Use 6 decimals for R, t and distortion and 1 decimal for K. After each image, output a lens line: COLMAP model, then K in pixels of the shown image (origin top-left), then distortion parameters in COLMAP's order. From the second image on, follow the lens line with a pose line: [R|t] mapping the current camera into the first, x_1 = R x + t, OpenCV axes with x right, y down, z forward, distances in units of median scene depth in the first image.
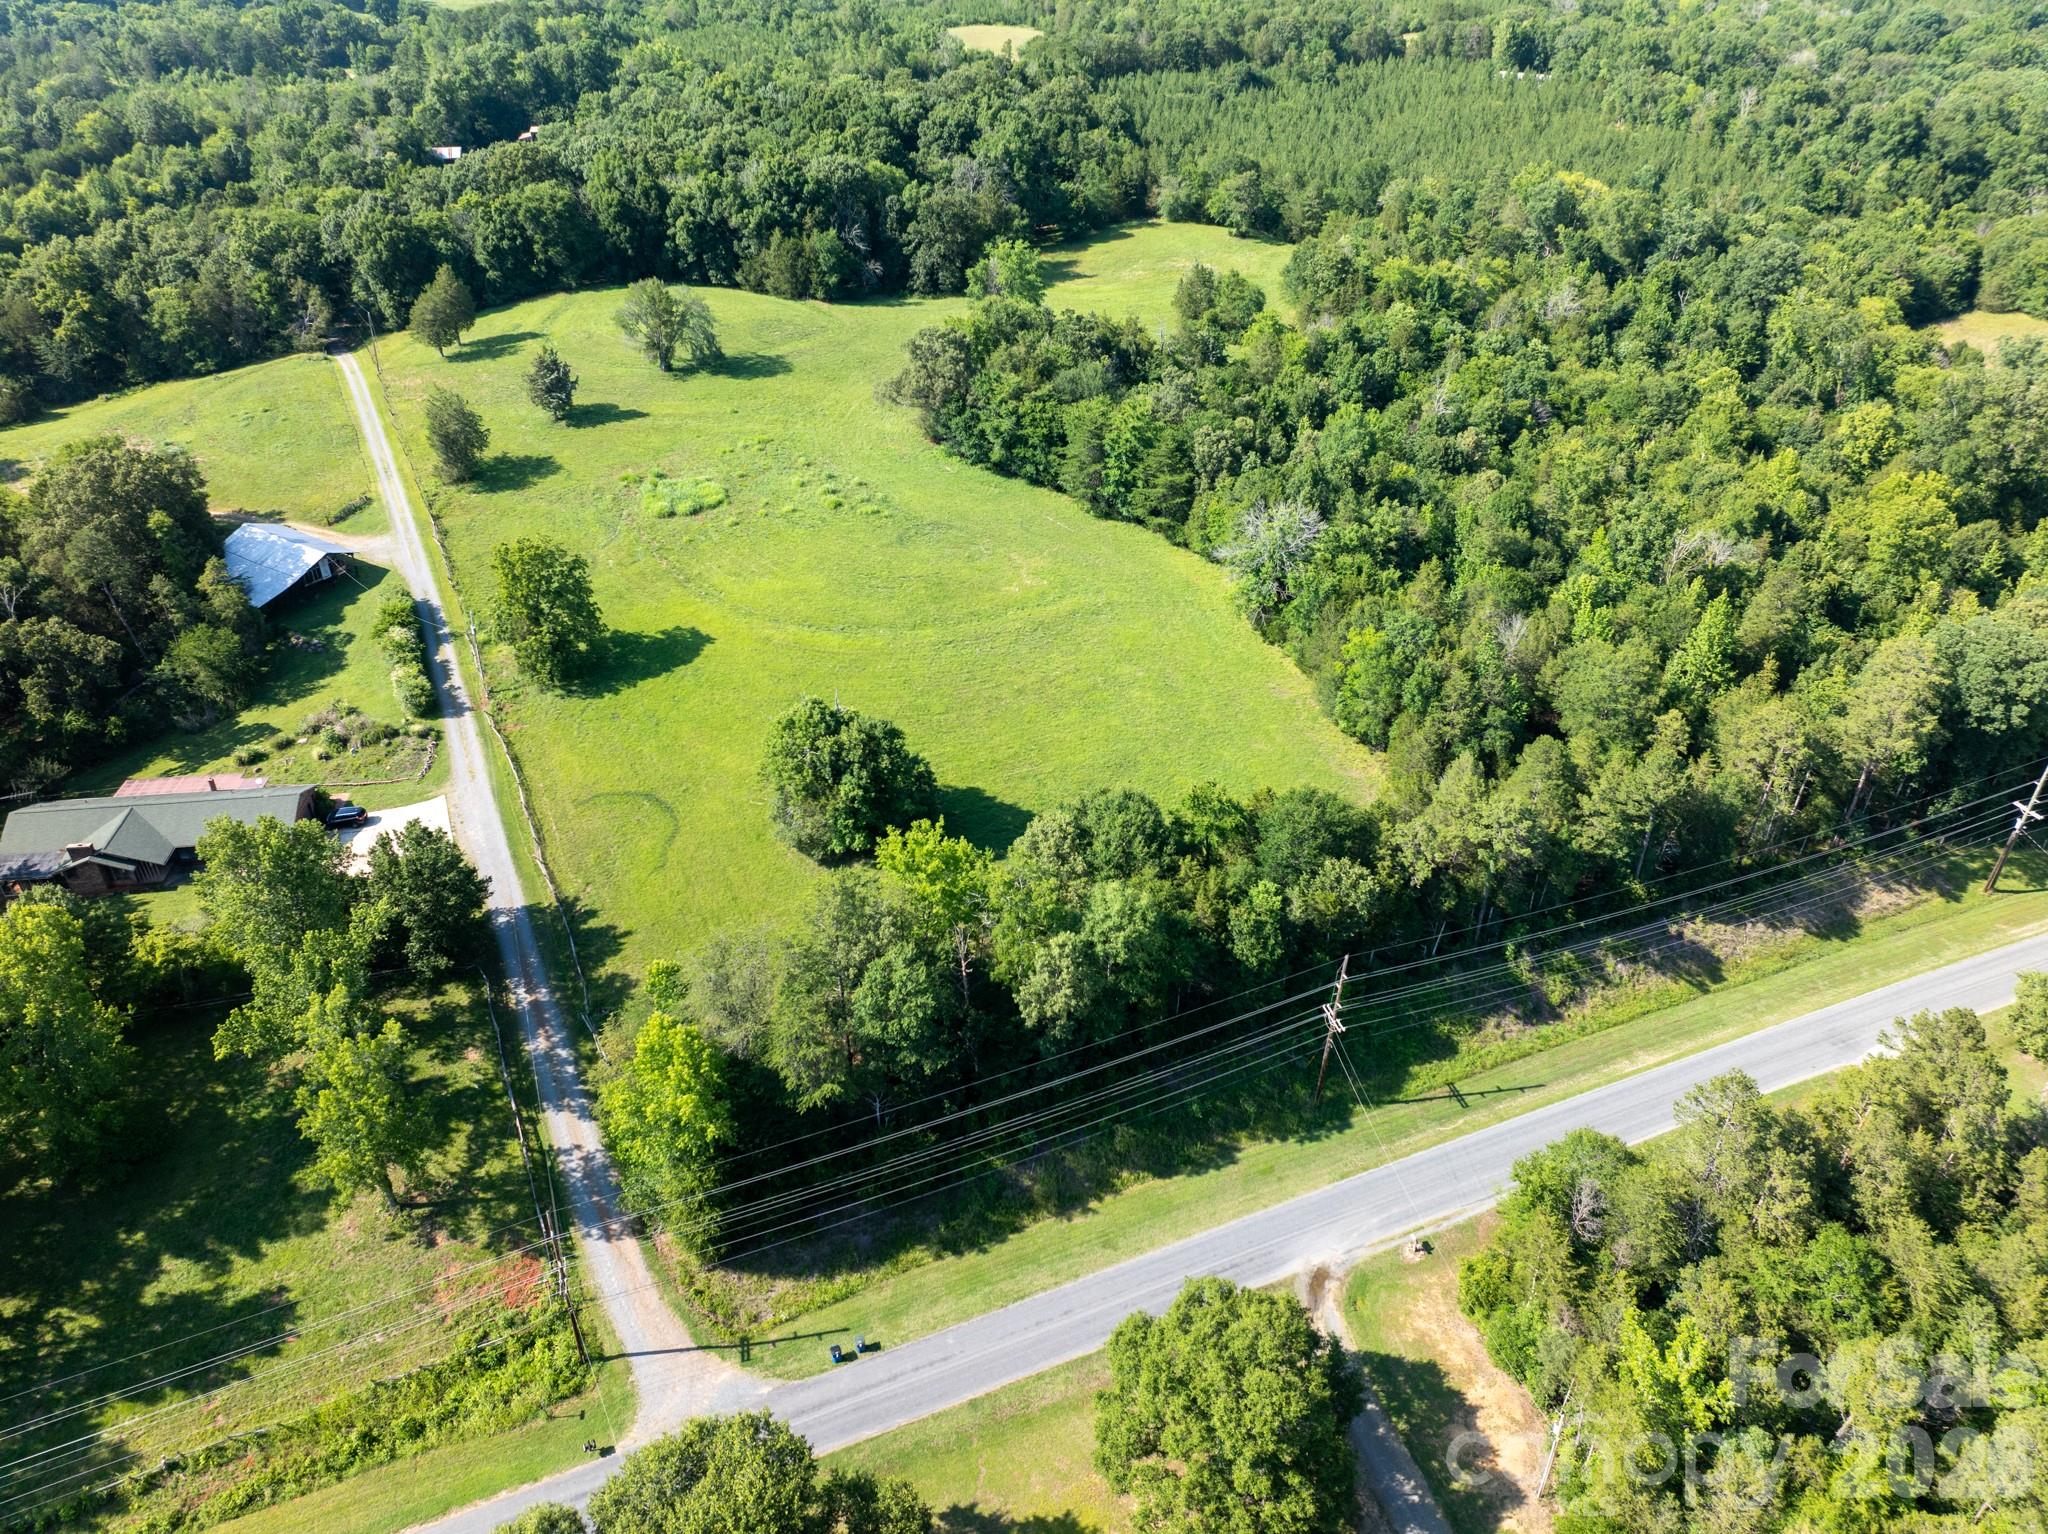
lens RADIAL K [[1440.2, 0, 1034.2], [0, 1440.2, 759.2], [0, 0, 1]] dist [-0.047806, 0.017779]
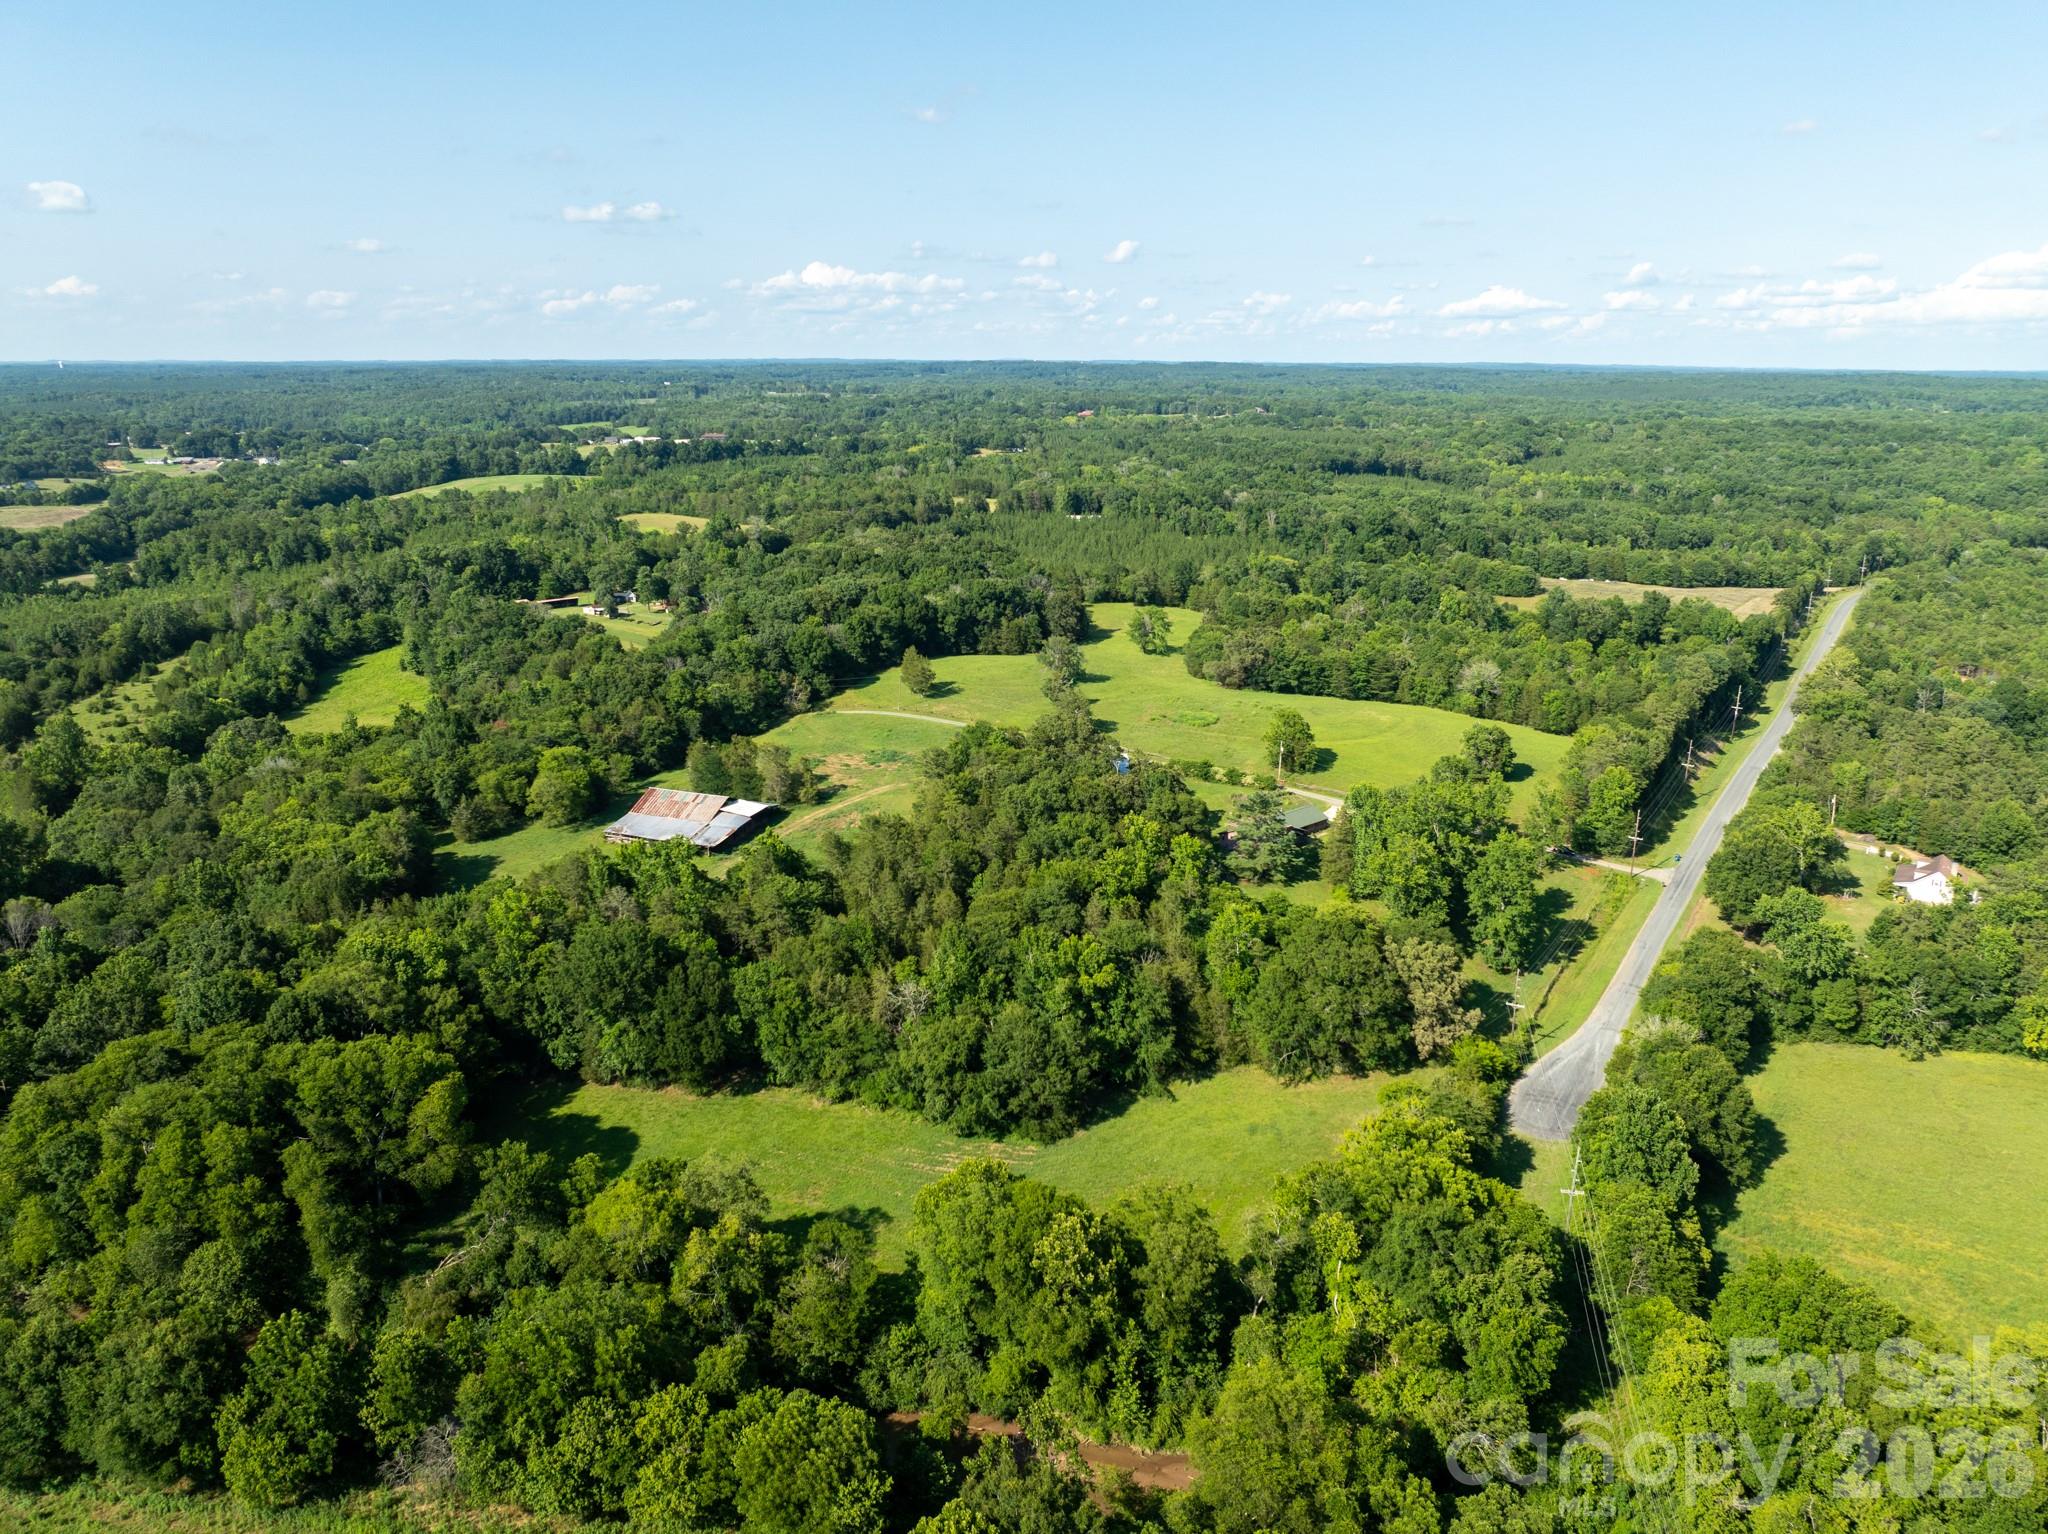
lens RADIAL K [[1440.2, 0, 1040.2], [0, 1440.2, 754.5], [0, 0, 1]] dist [-0.047806, 0.017779]
pose [[0.826008, -0.152972, 0.542503, -1.163324], [0.305192, 0.930557, -0.202288, 0.155891], [-0.473886, 0.332660, 0.815334, -0.402116]]
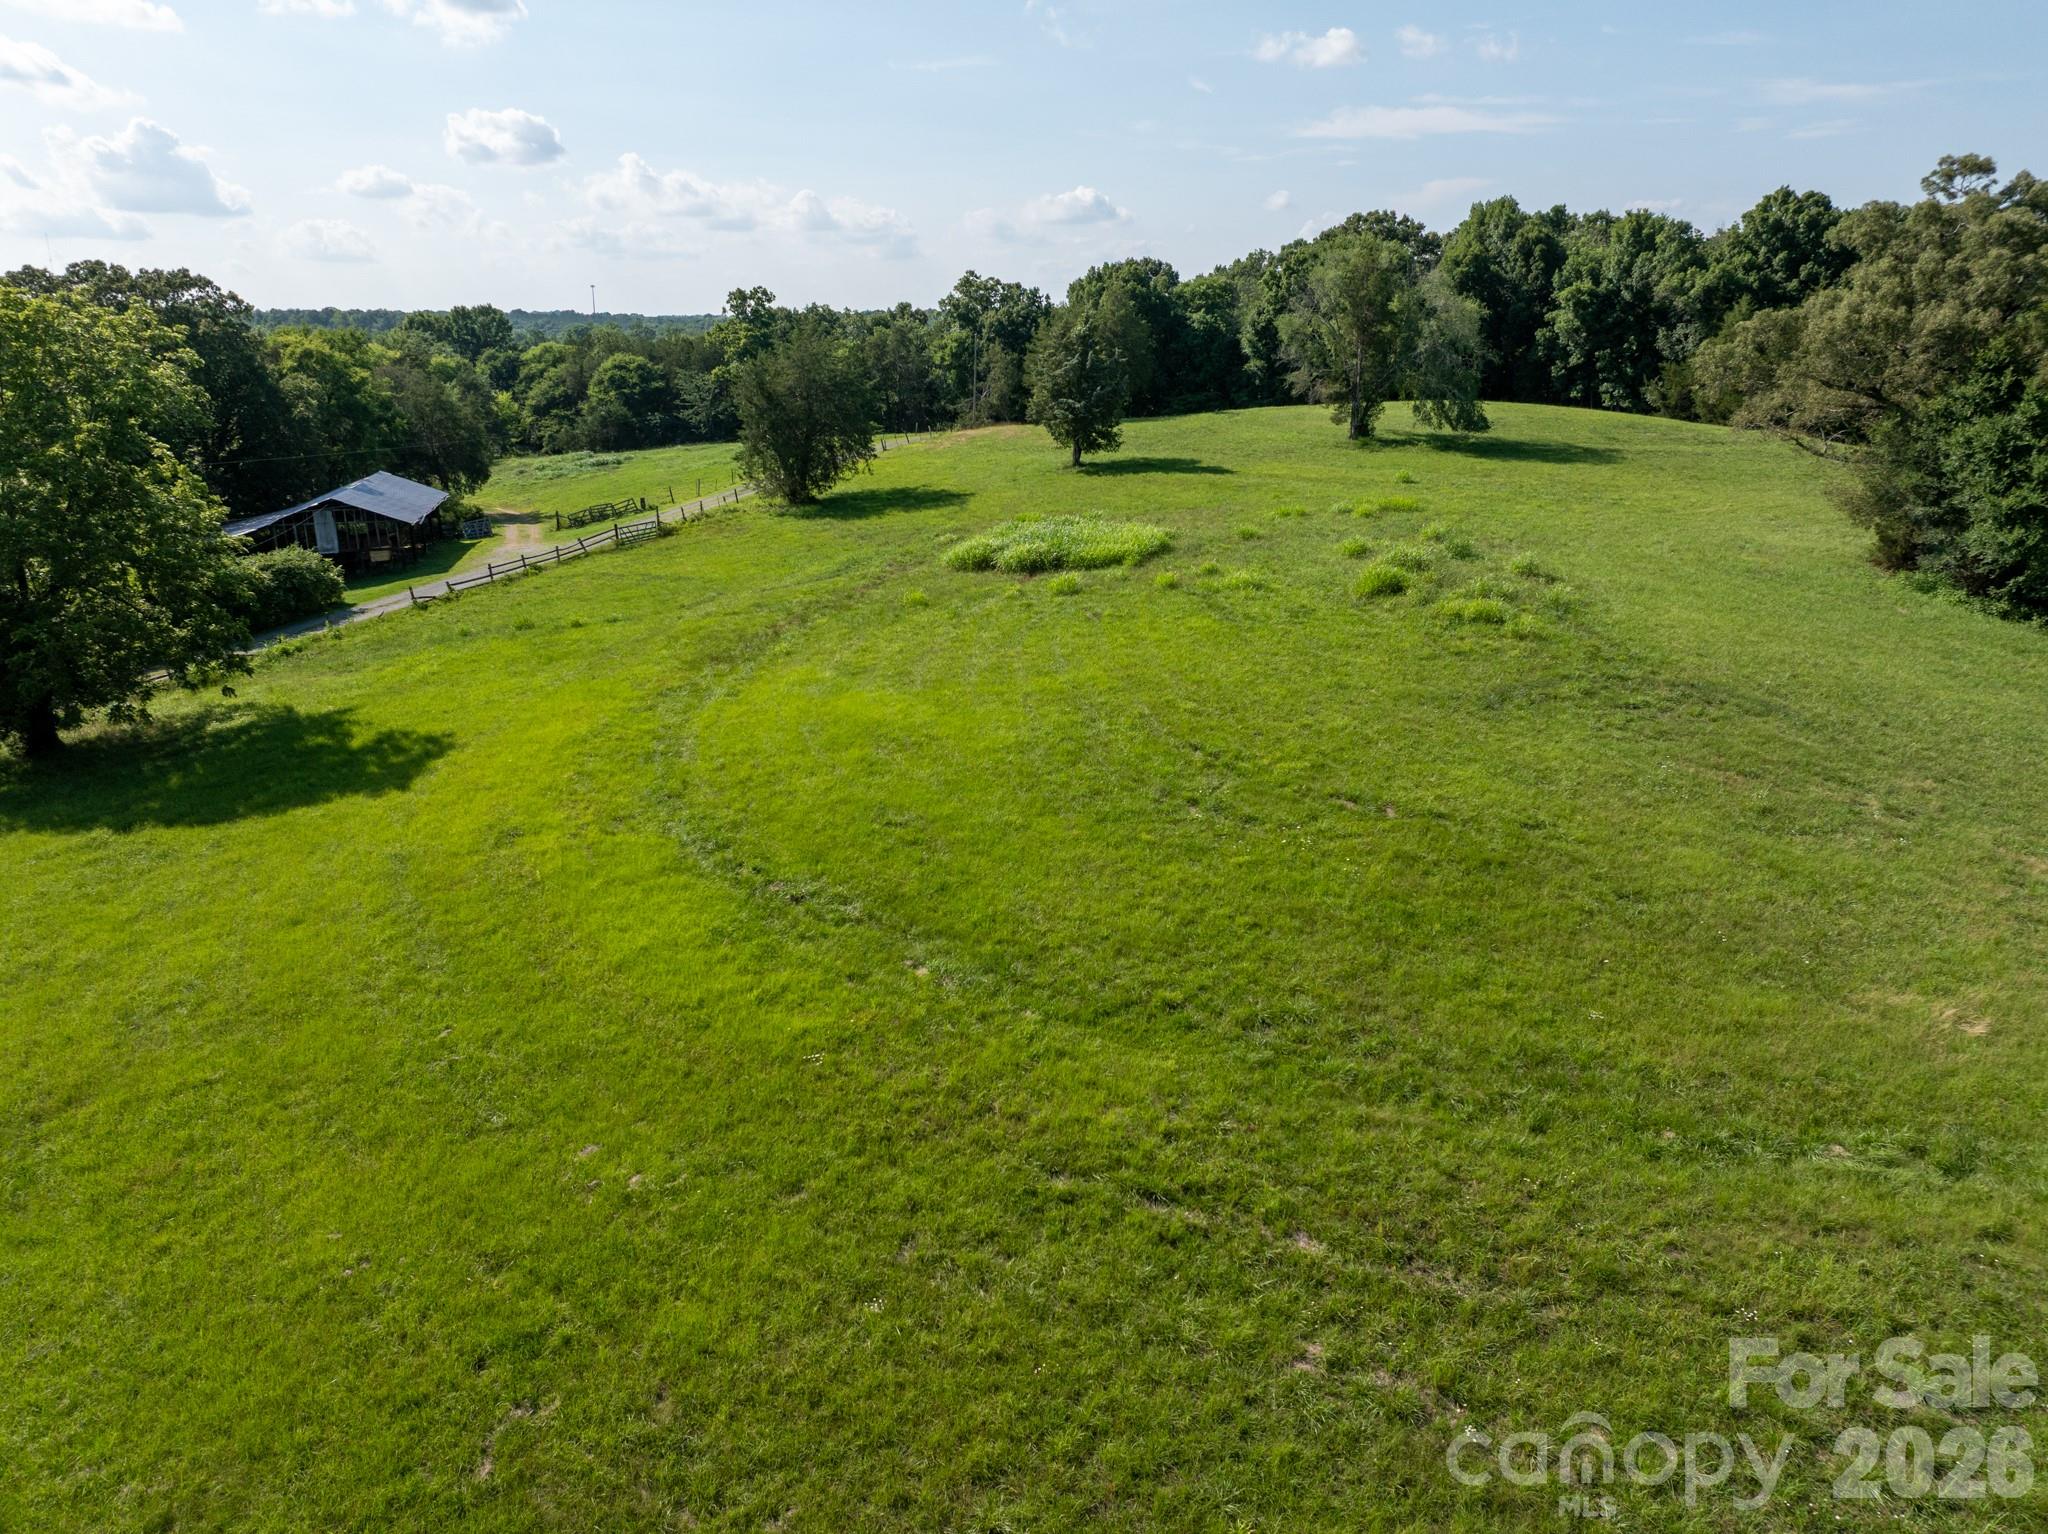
lens RADIAL K [[1440.2, 0, 1006.5], [0, 1440.2, 753.2], [0, 0, 1]] dist [-0.047806, 0.017779]
pose [[0.709728, 0.194493, -0.677096, 0.006979], [-0.377752, 0.916342, -0.132742, -0.059421], [0.594634, 0.349985, 0.723823, 0.560629]]
